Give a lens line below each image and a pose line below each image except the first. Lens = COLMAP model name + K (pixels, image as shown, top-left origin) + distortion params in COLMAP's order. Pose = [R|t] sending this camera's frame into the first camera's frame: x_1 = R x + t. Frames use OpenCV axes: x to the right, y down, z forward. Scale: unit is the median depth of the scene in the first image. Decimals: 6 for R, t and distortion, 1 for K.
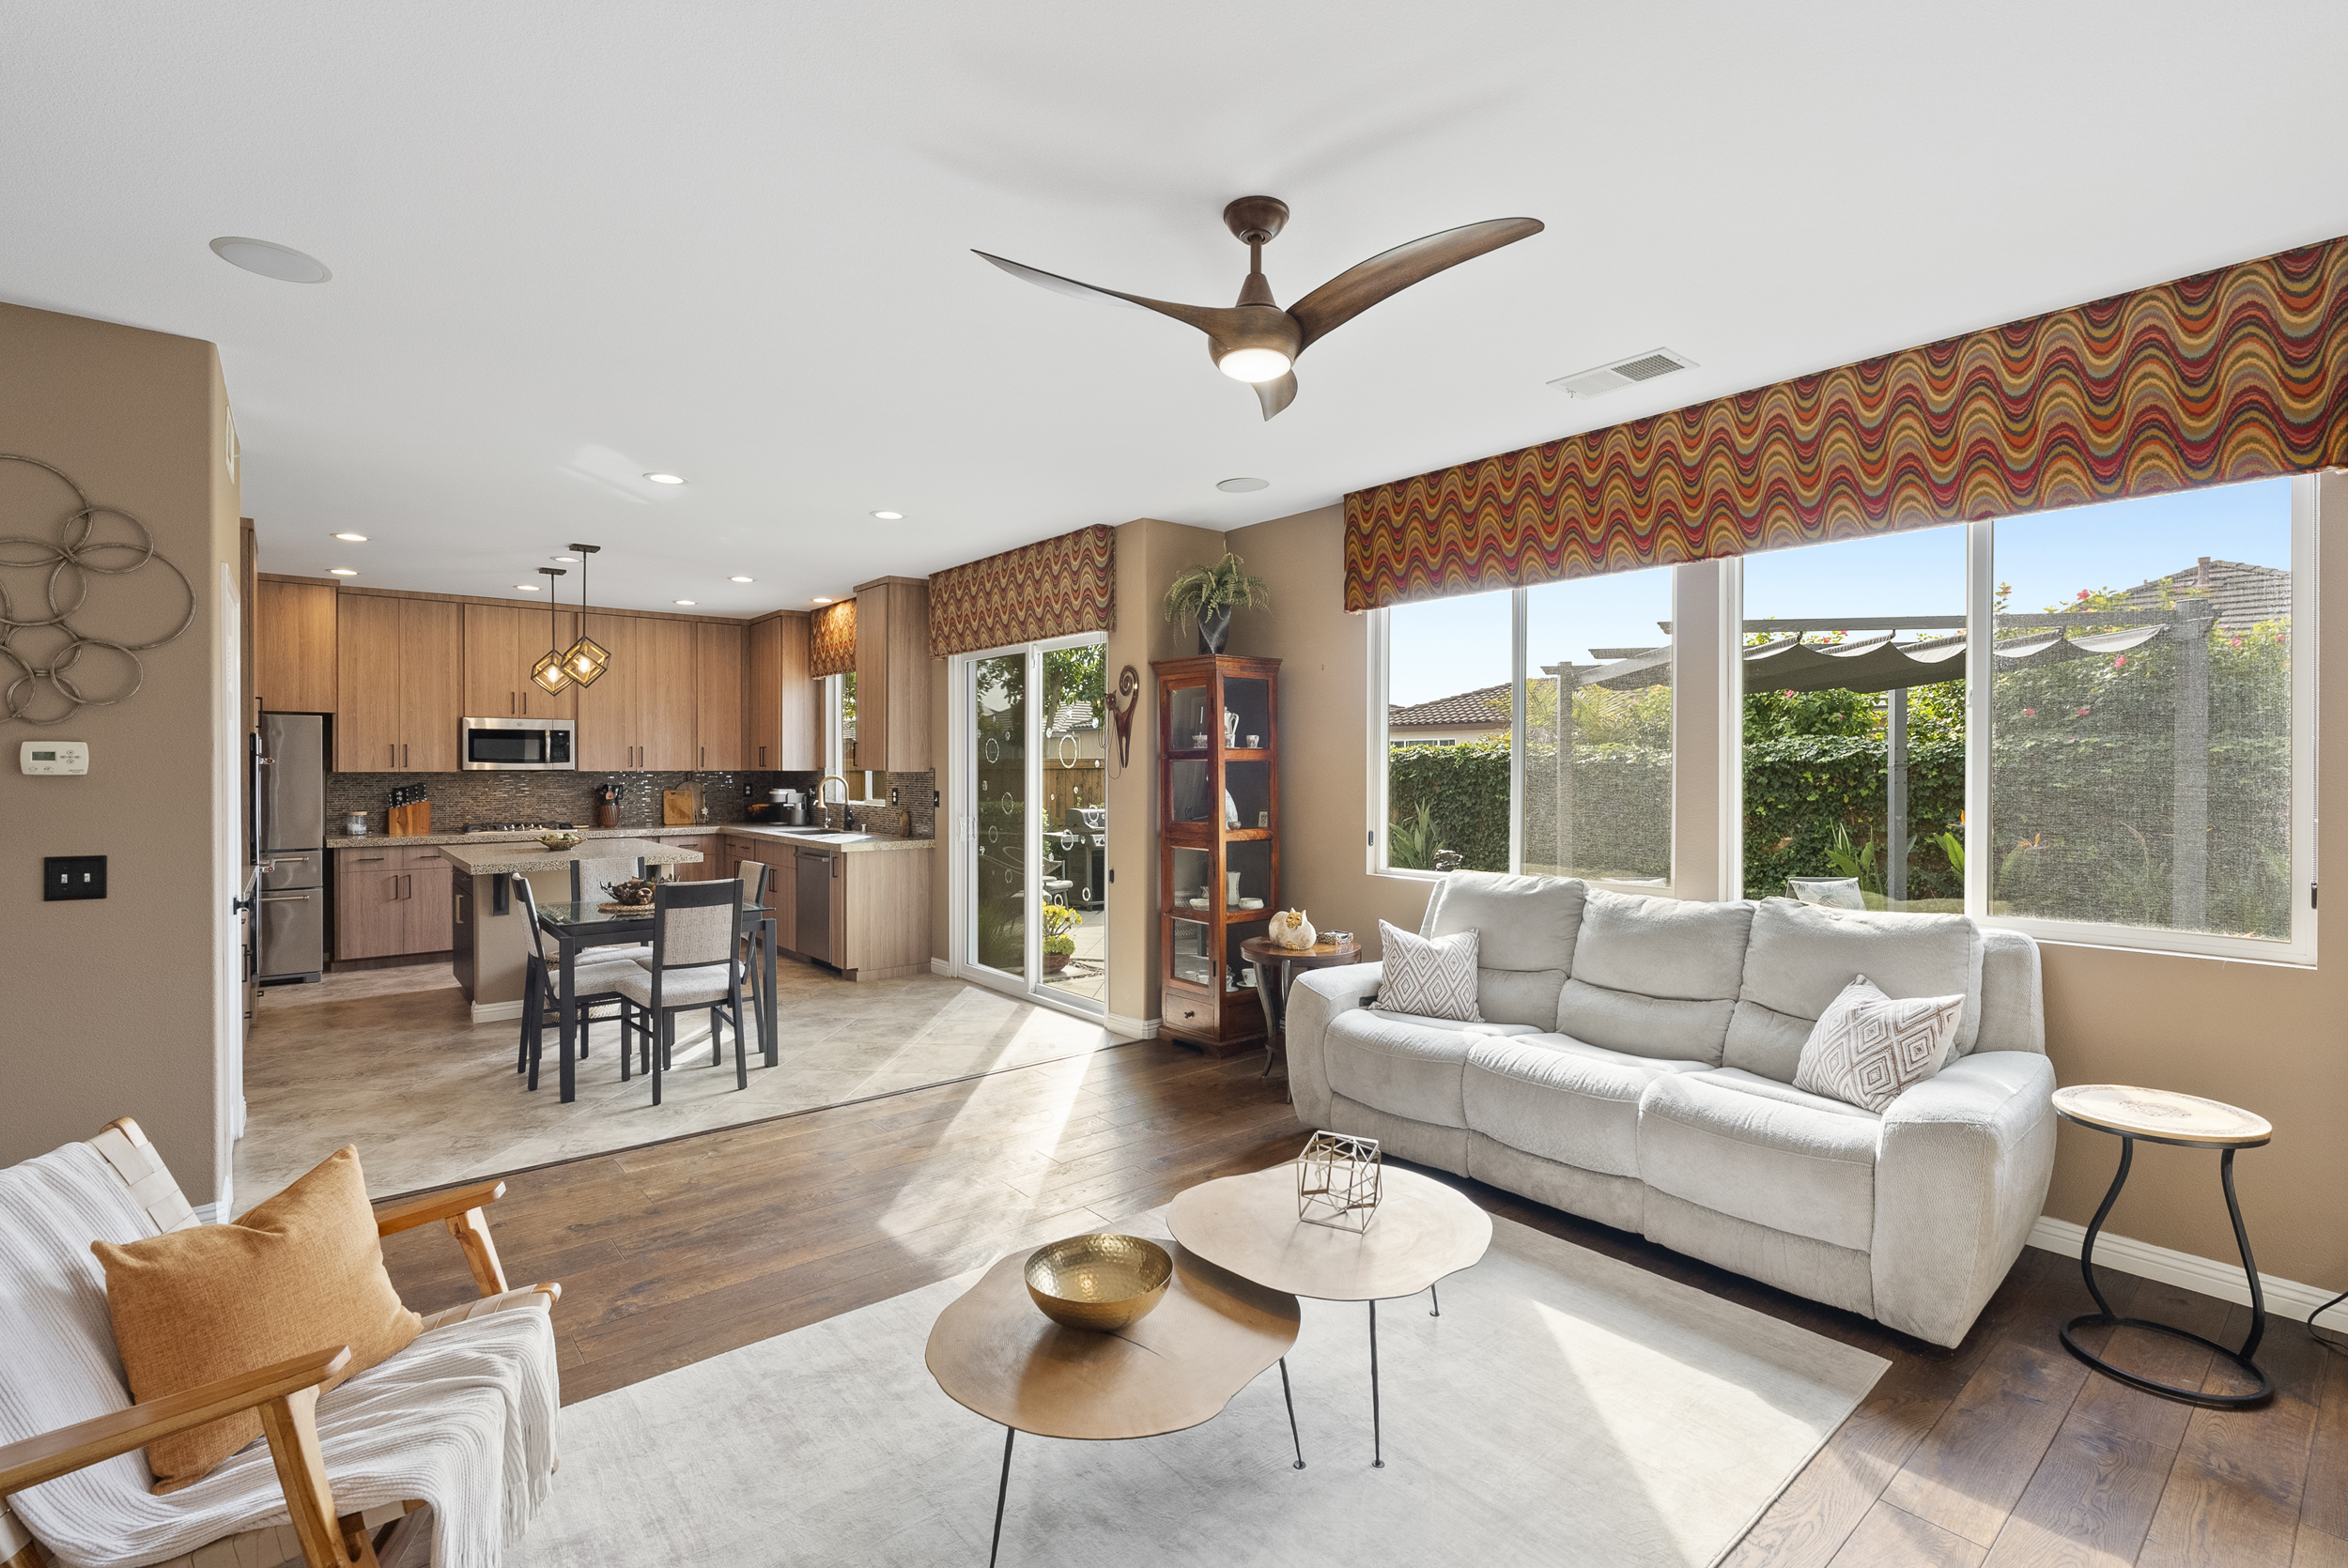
lens RADIAL K [[1063.1, 0, 1172.7], [0, 1063.1, 771.9], [0, 0, 1]] dist [-0.012345, 0.004860]
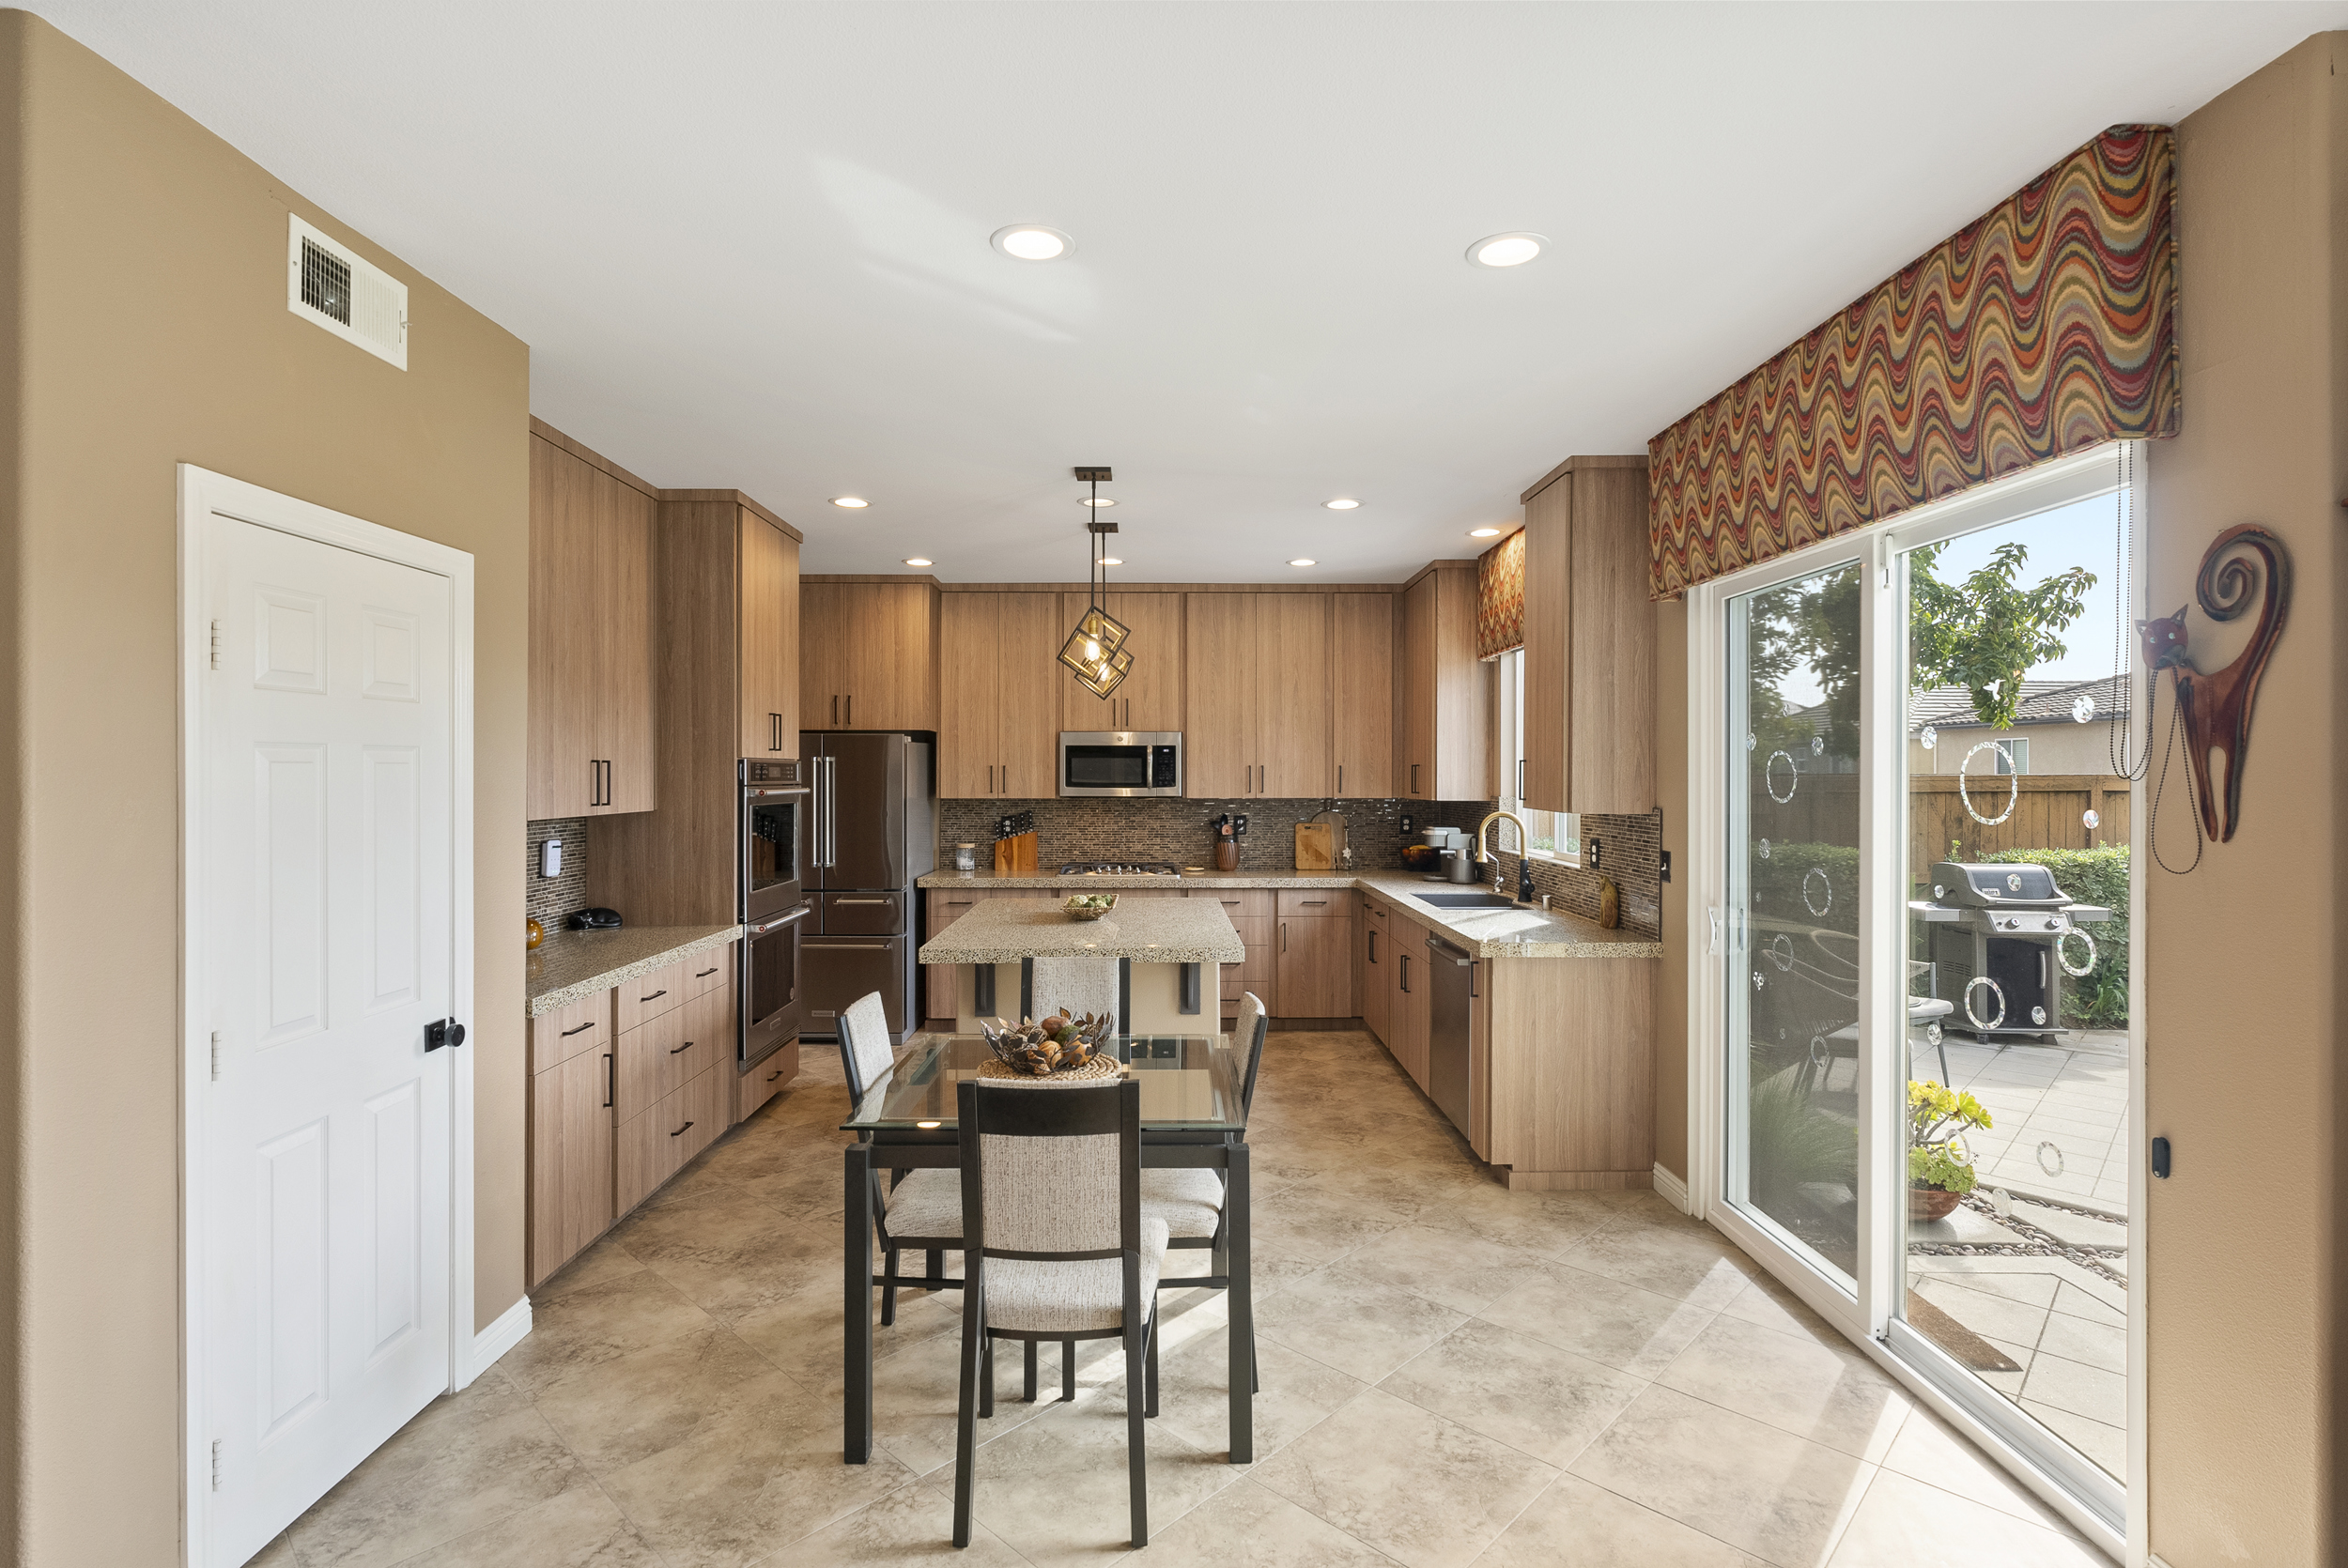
lens RADIAL K [[1130.6, 0, 1174.5], [0, 1130.6, 774.9], [0, 0, 1]] dist [-0.005184, 0.002965]
pose [[0.779849, 0.000948, -0.625966, -0.057382], [-0.004282, 0.999984, -0.003821, -0.015711], [0.625952, 0.005660, 0.779841, 0.384099]]
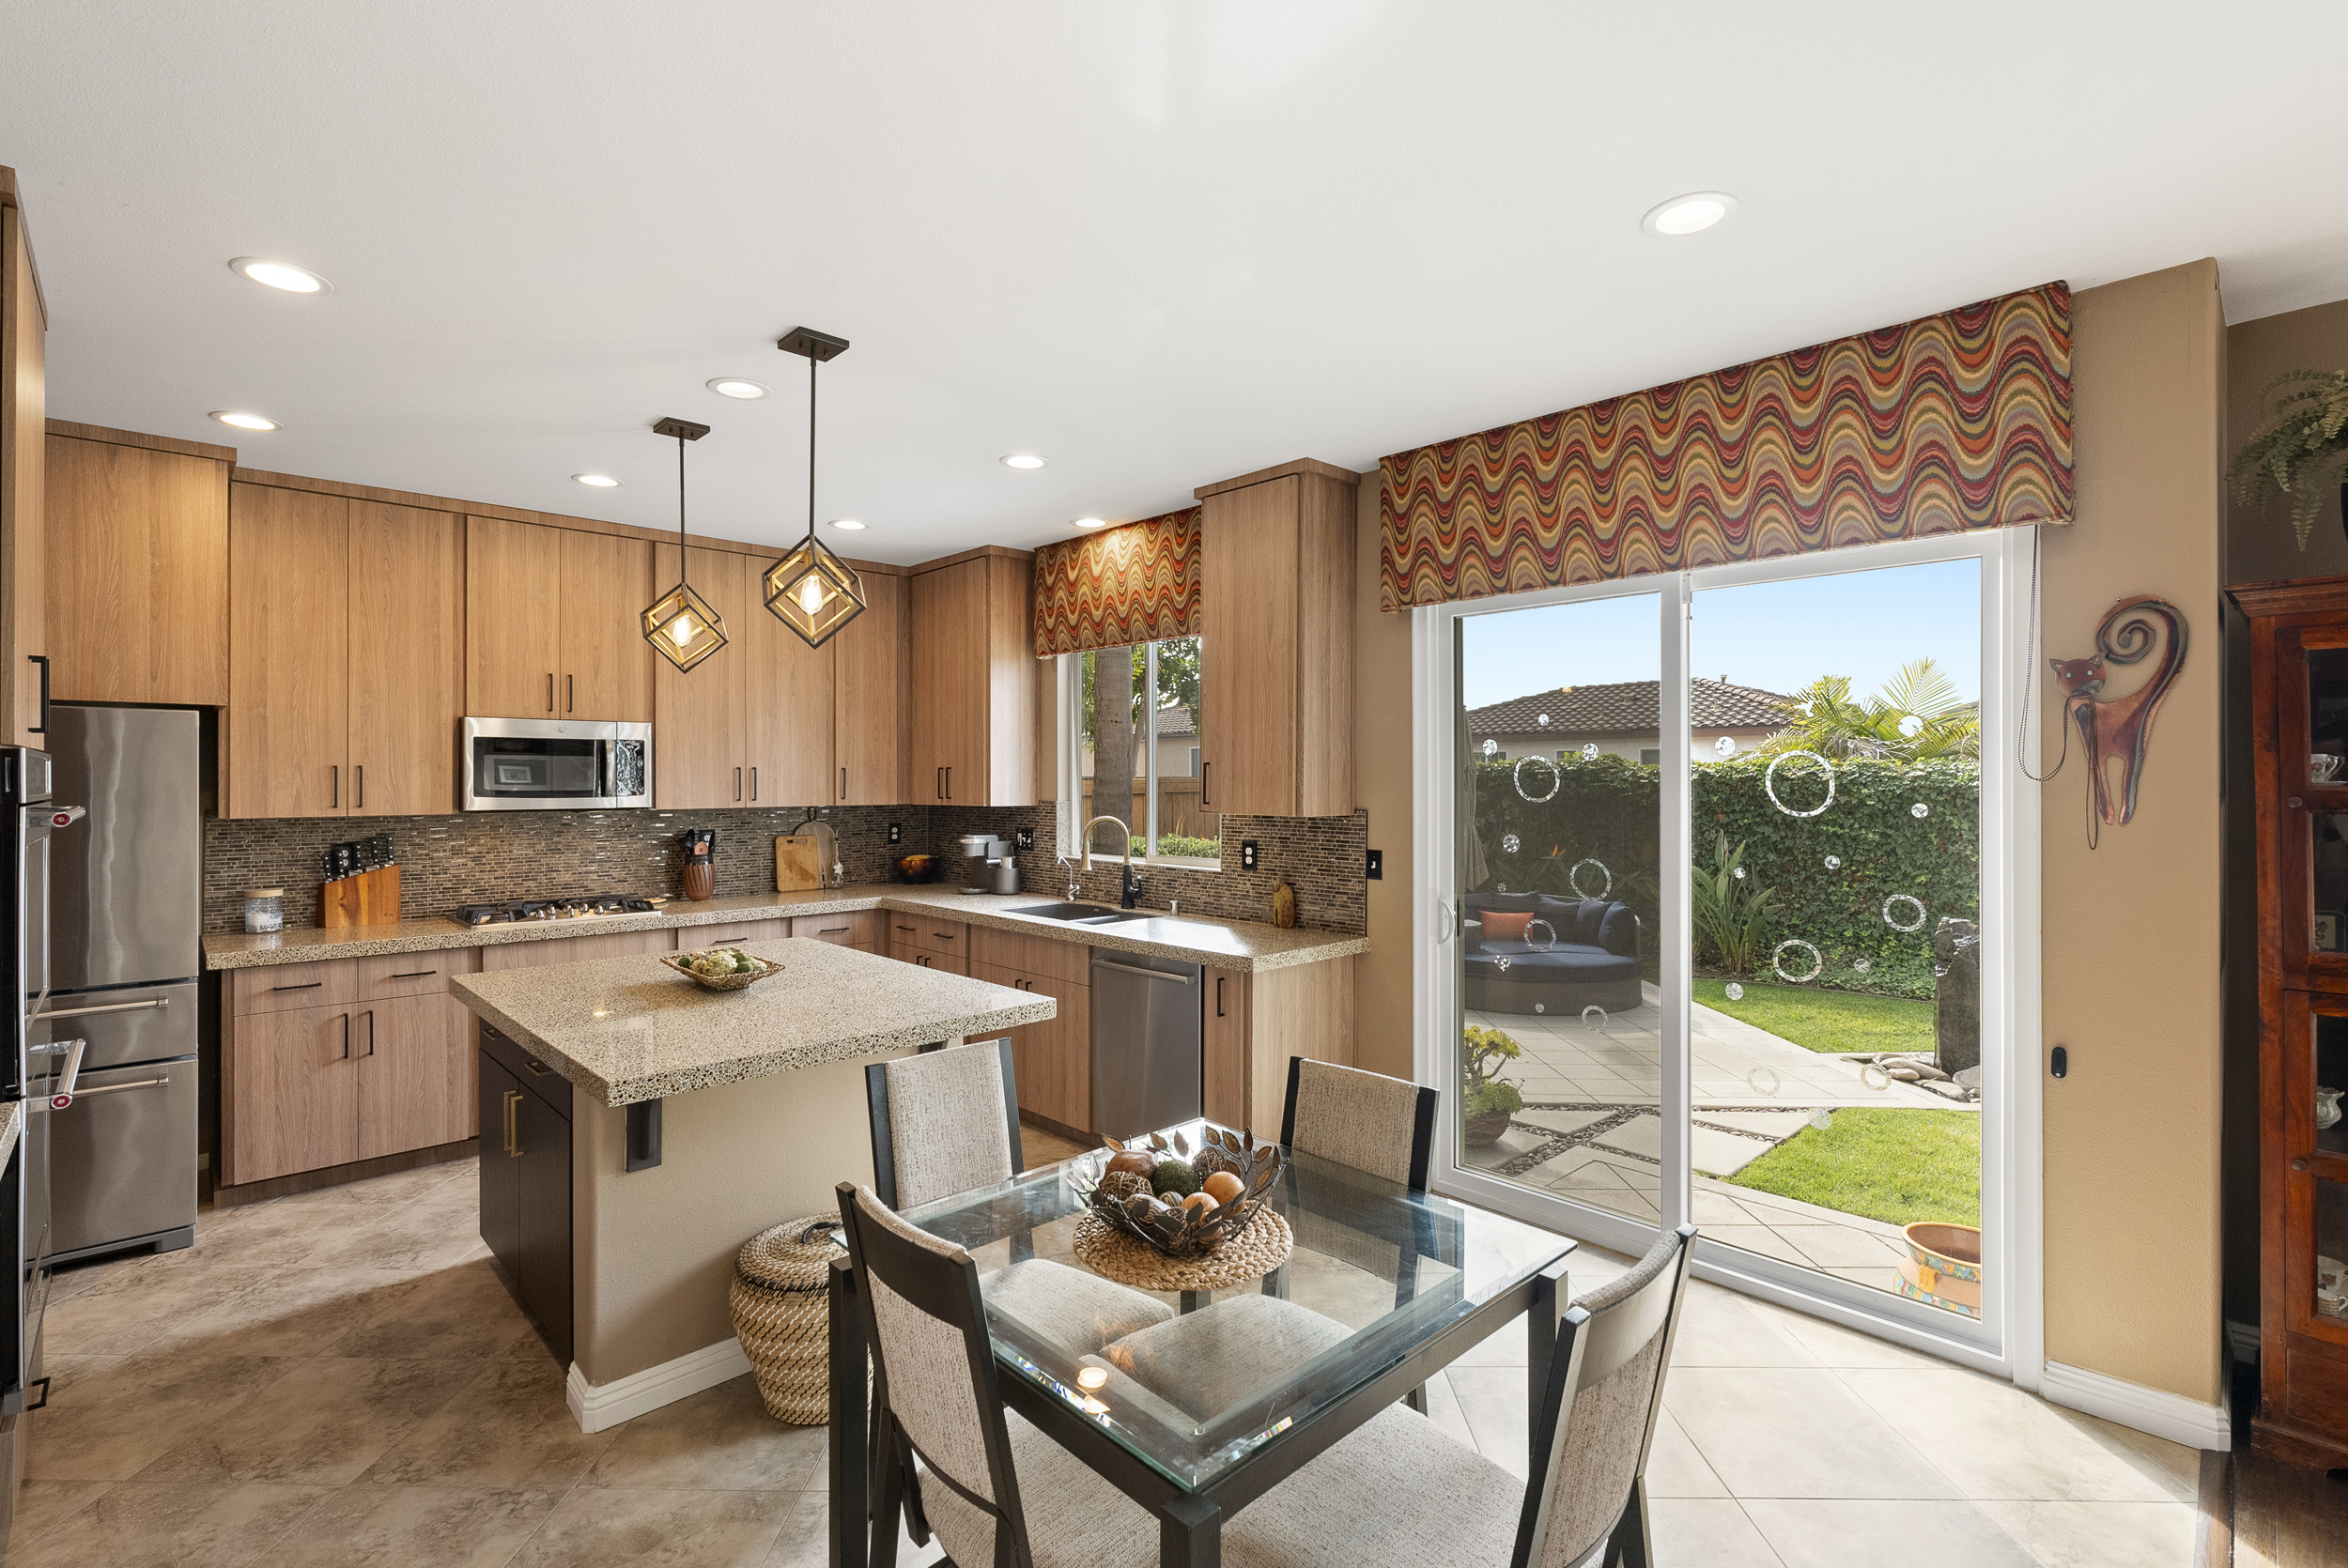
lens RADIAL K [[1063.1, 0, 1169.2], [0, 1063.1, 773.4], [0, 0, 1]] dist [-0.012345, 0.004860]
pose [[0.997354, -0.001601, 0.072682, -0.347733], [0.002270, 0.999956, -0.009124, -0.016236], [-0.072664, 0.009265, 0.997313, 0.425042]]
